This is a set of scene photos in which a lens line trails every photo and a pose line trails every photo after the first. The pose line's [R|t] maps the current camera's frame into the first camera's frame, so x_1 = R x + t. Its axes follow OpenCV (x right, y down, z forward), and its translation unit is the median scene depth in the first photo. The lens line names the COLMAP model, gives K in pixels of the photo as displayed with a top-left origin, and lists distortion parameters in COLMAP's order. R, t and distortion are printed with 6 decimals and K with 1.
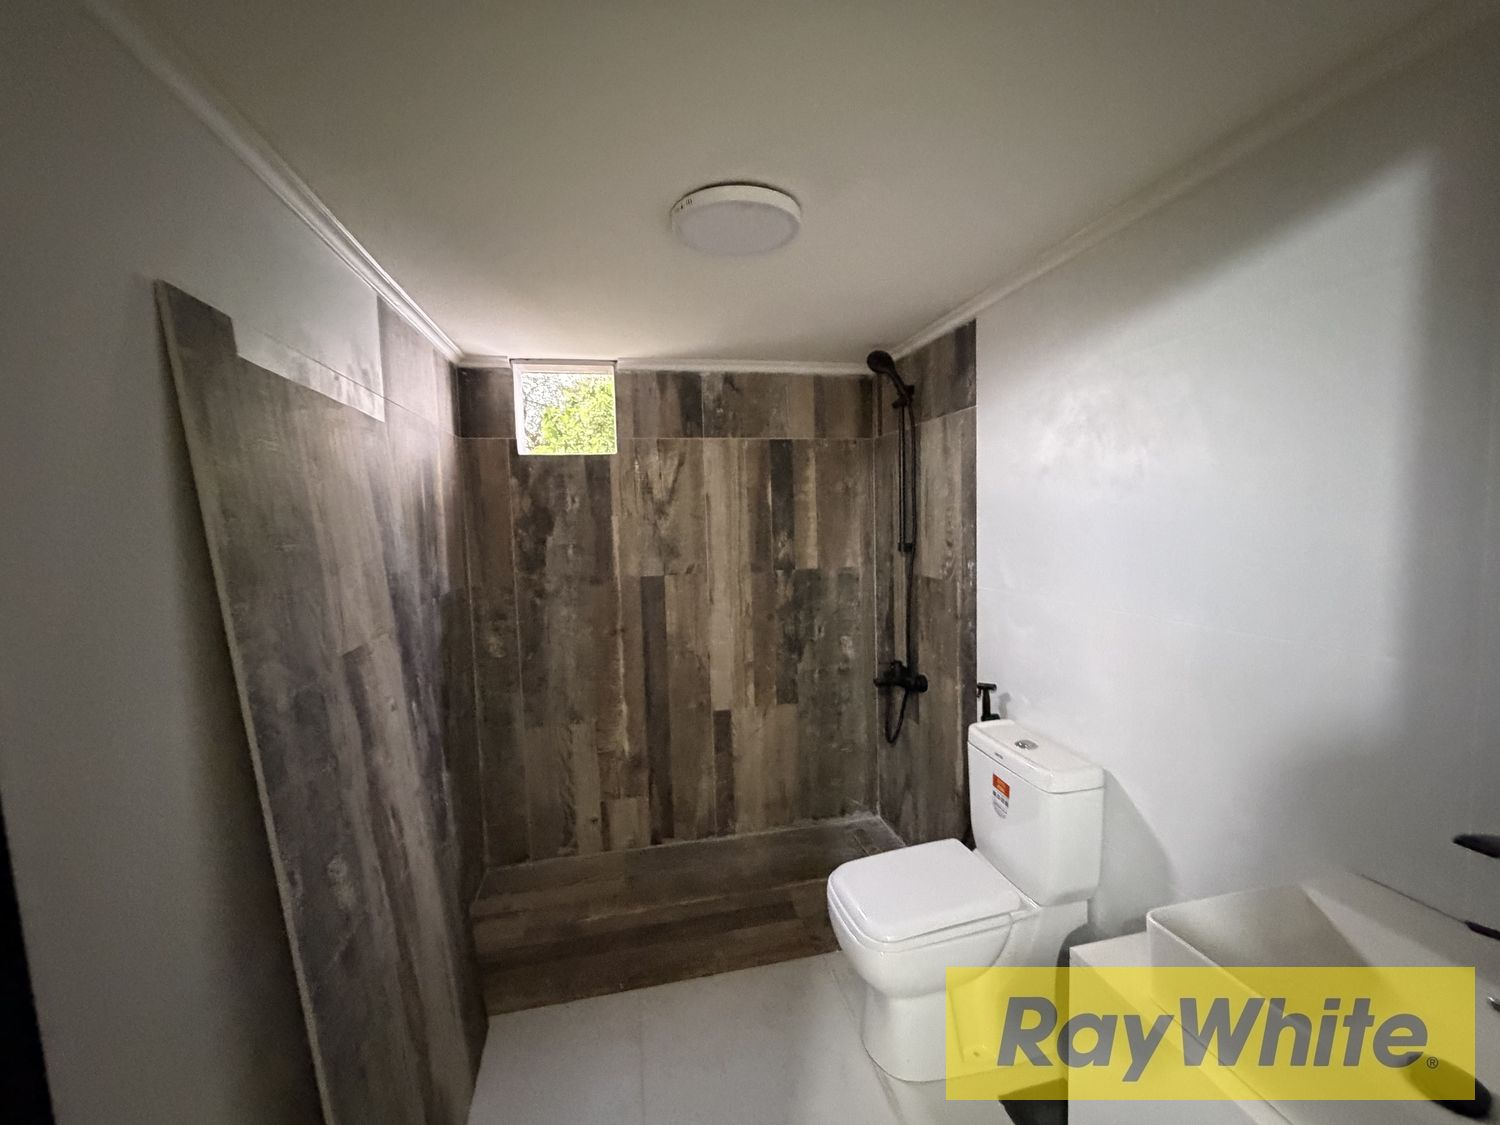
lens RADIAL K [[592.0, 0, 749.6], [0, 592.0, 562.7], [0, 0, 1]] dist [-0.000249, 0.000169]
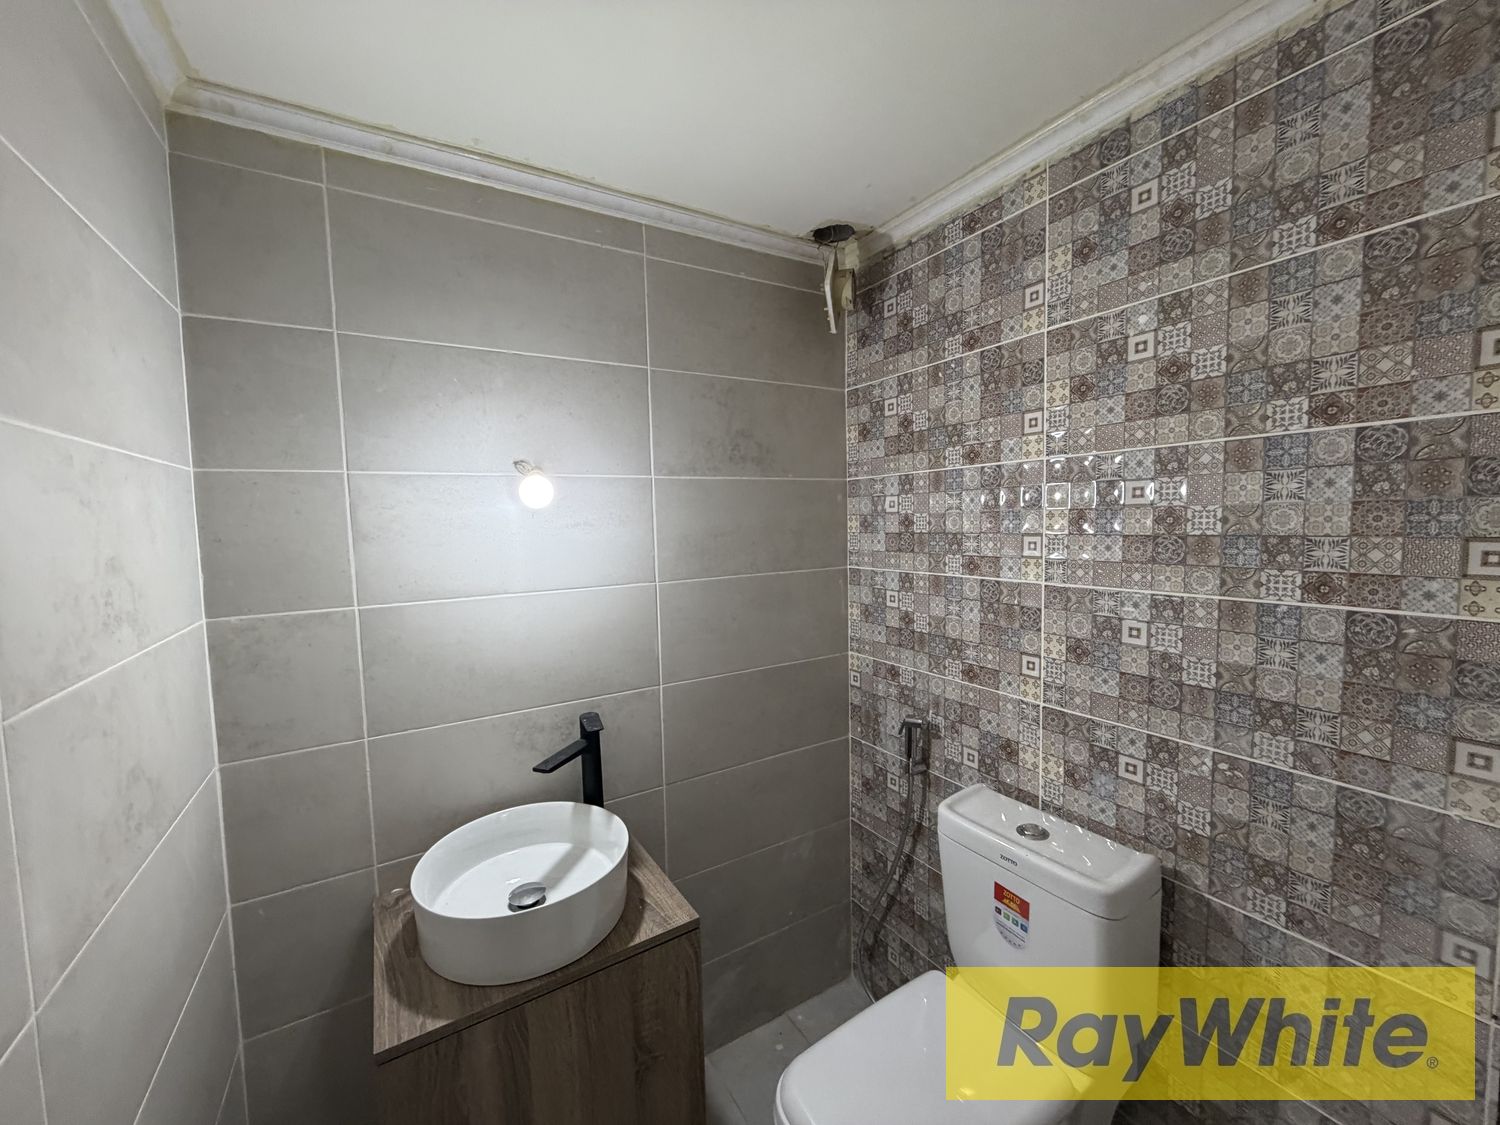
lens RADIAL K [[592.0, 0, 749.3], [0, 592.0, 568.7], [0, 0, 1]] dist [-0.000249, 0.000169]
pose [[0.944228, -0.046278, 0.326025, -0.073270], [0.050217, 0.998732, -0.003670, -0.025158], [-0.325442, 0.019837, 0.945354, 0.434394]]
